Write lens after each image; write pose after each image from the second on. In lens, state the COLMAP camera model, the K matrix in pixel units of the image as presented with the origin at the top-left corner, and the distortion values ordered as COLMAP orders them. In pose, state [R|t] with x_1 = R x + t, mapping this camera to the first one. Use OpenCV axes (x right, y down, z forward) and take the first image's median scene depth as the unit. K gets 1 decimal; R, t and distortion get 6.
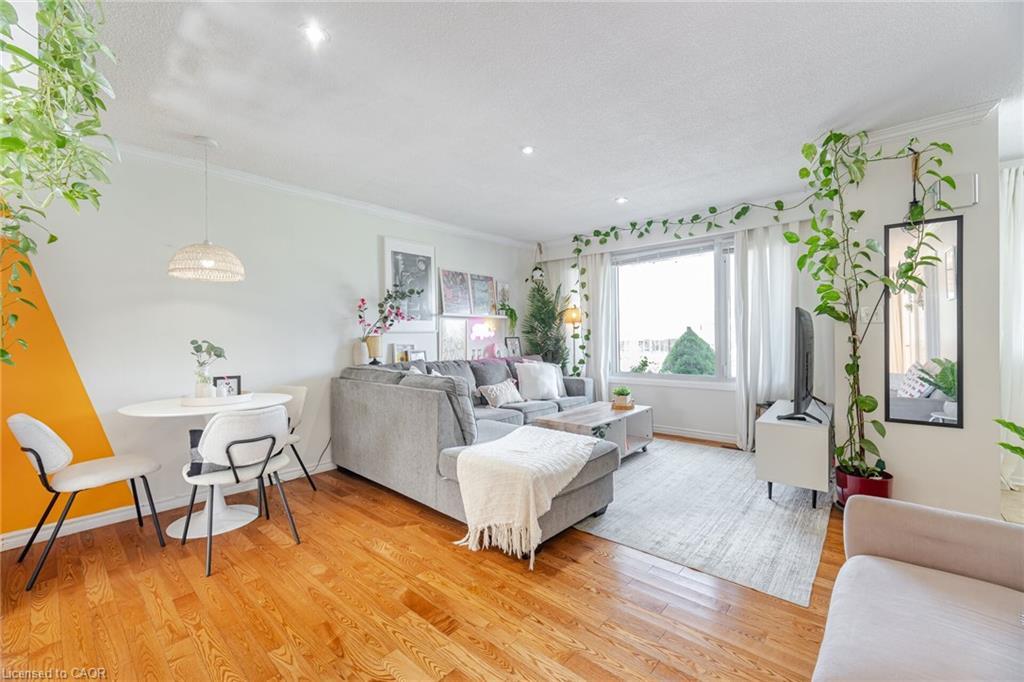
lens RADIAL K [[419.6, 0, 507.5], [0, 419.6, 340.6], [0, 0, 1]] dist [-0.001184, -0.000413]
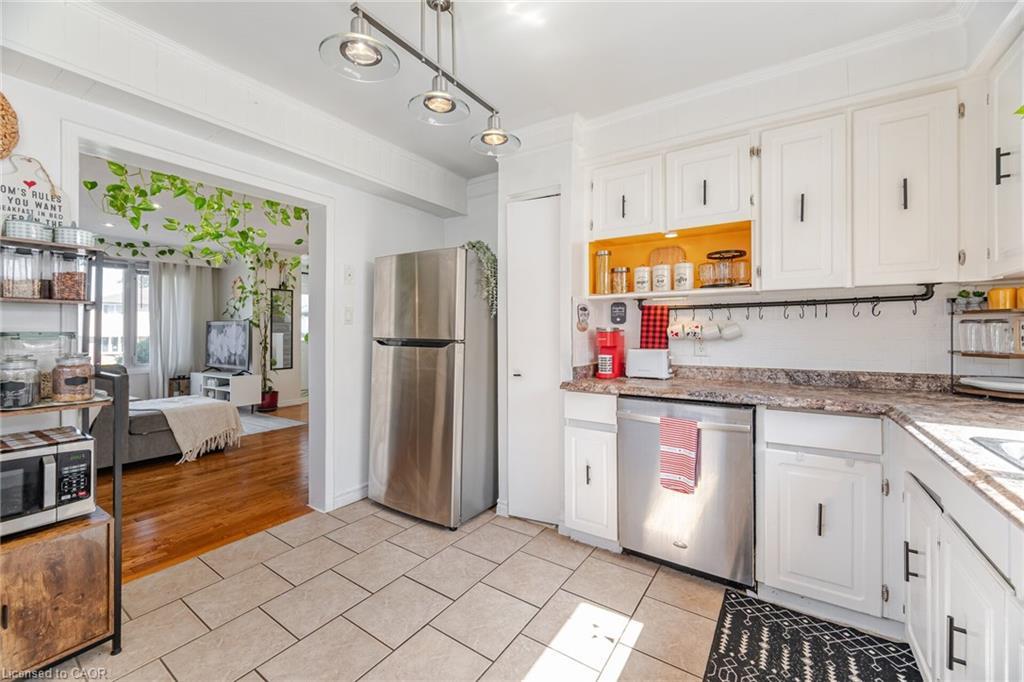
lens RADIAL K [[410.9, 0, 508.5], [0, 410.9, 331.4], [0, 0, 1]] dist [-0.001722, -0.000223]
pose [[-0.141047, 0.013087, 0.989916, -0.964230], [0.006165, 0.999905, -0.012341, 0.005764], [-0.989984, 0.004362, -0.141114, -0.006392]]
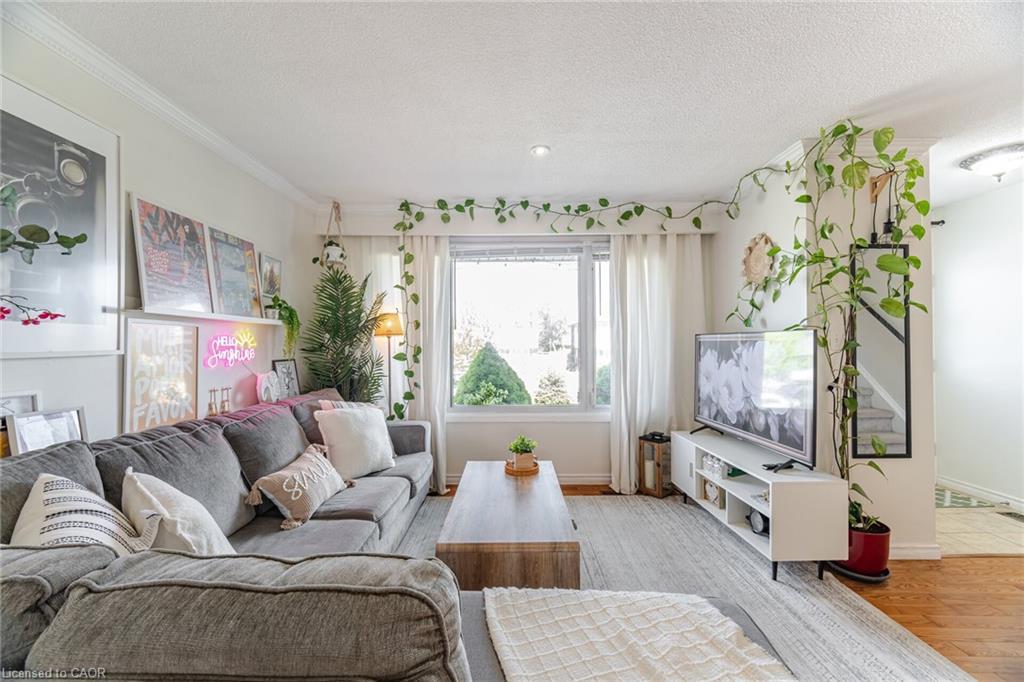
lens RADIAL K [[410.0, 0, 509.8], [0, 410.0, 338.7], [0, 0, 1]] dist [-0.002513, -0.000126]
pose [[0.752041, 0.017792, 0.658876, -0.150626], [-0.000361, 0.999647, -0.026582, -0.025801], [-0.659116, 0.019753, 0.751782, 0.492457]]
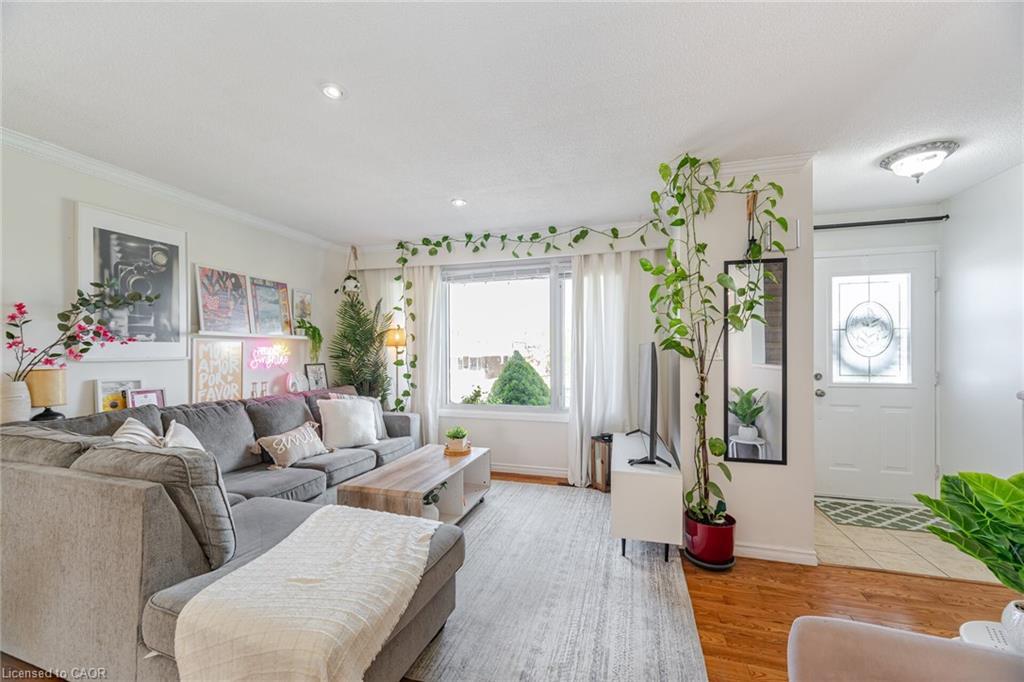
lens RADIAL K [[415.8, 0, 507.6], [0, 415.8, 351.7], [0, 0, 1]] dist [-0.000425, -0.000238]
pose [[0.911043, 0.010643, 0.412173, 0.022201], [-0.006288, 0.999909, -0.011920, -0.028660], [-0.412262, 0.008268, 0.911028, 0.193162]]
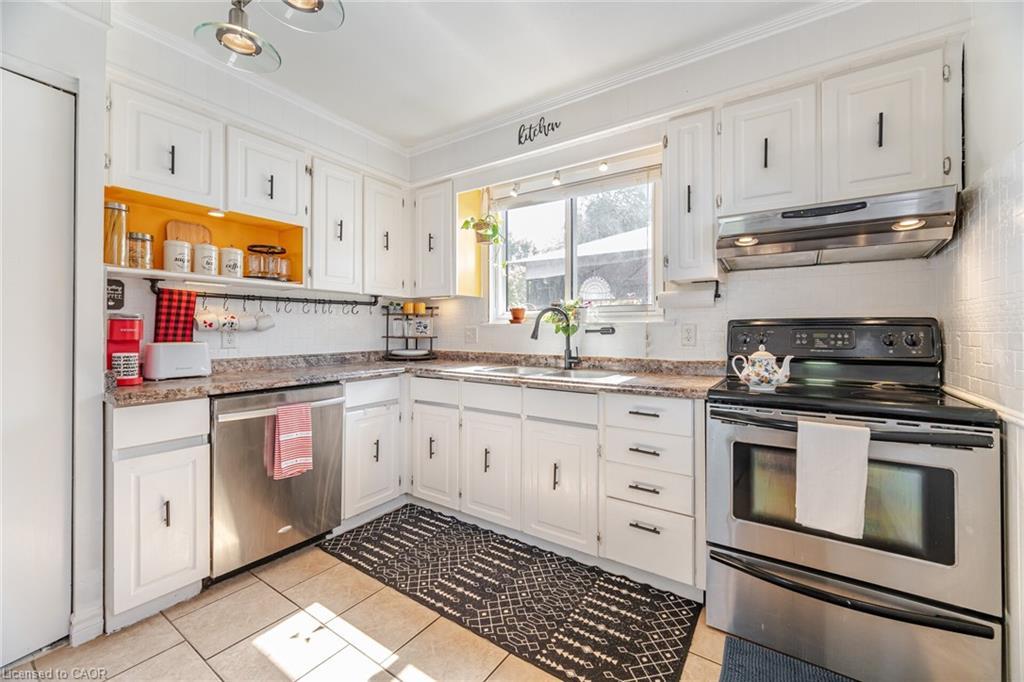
lens RADIAL K [[410.9, 0, 508.5], [0, 410.9, 331.4], [0, 0, 1]] dist [-0.001722, -0.000223]
pose [[-0.992012, 0.009311, -0.125803, -0.725809], [0.008630, 0.999945, 0.005961, 0.012667], [0.125851, 0.004828, -0.992037, 0.242718]]
